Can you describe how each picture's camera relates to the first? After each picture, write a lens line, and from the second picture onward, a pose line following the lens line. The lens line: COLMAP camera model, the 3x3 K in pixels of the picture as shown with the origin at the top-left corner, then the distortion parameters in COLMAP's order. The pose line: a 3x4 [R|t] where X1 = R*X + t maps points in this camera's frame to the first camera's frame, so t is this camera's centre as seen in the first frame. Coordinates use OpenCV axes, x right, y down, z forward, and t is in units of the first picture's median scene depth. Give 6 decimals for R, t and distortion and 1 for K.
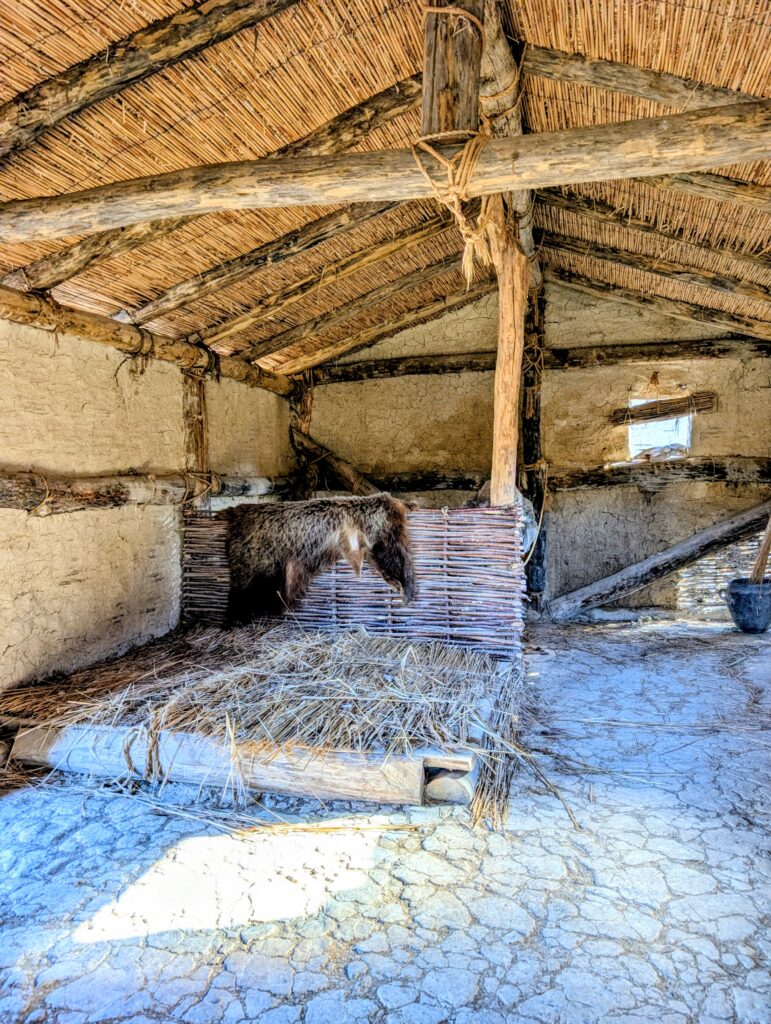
lens RADIAL K [[716.7, 0, 383.7], [0, 716.7, 514.9], [0, 0, 1]] dist [0.034899, -0.003922]
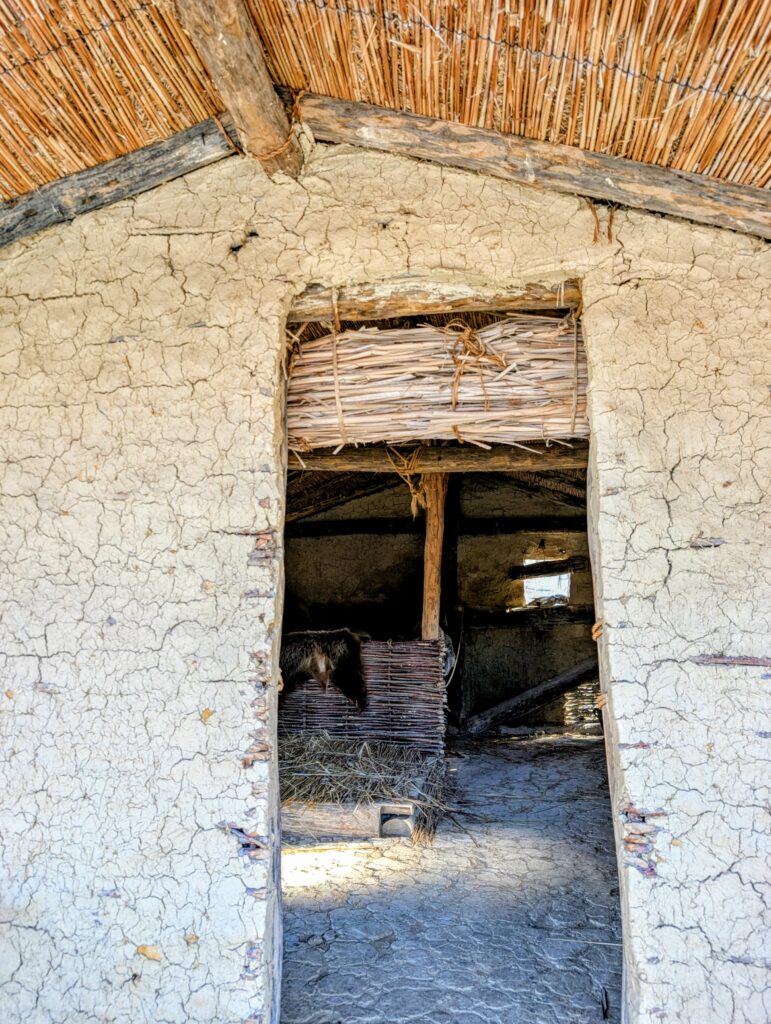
lens RADIAL K [[716.7, 0, 383.7], [0, 716.7, 514.9], [0, 0, 1]] dist [0.034899, -0.003922]
pose [[0.994185, 0.032603, 0.102629, -0.076724], [-0.013189, 0.982757, -0.184432, 0.006828], [-0.106872, 0.182006, 0.977472, -0.405321]]
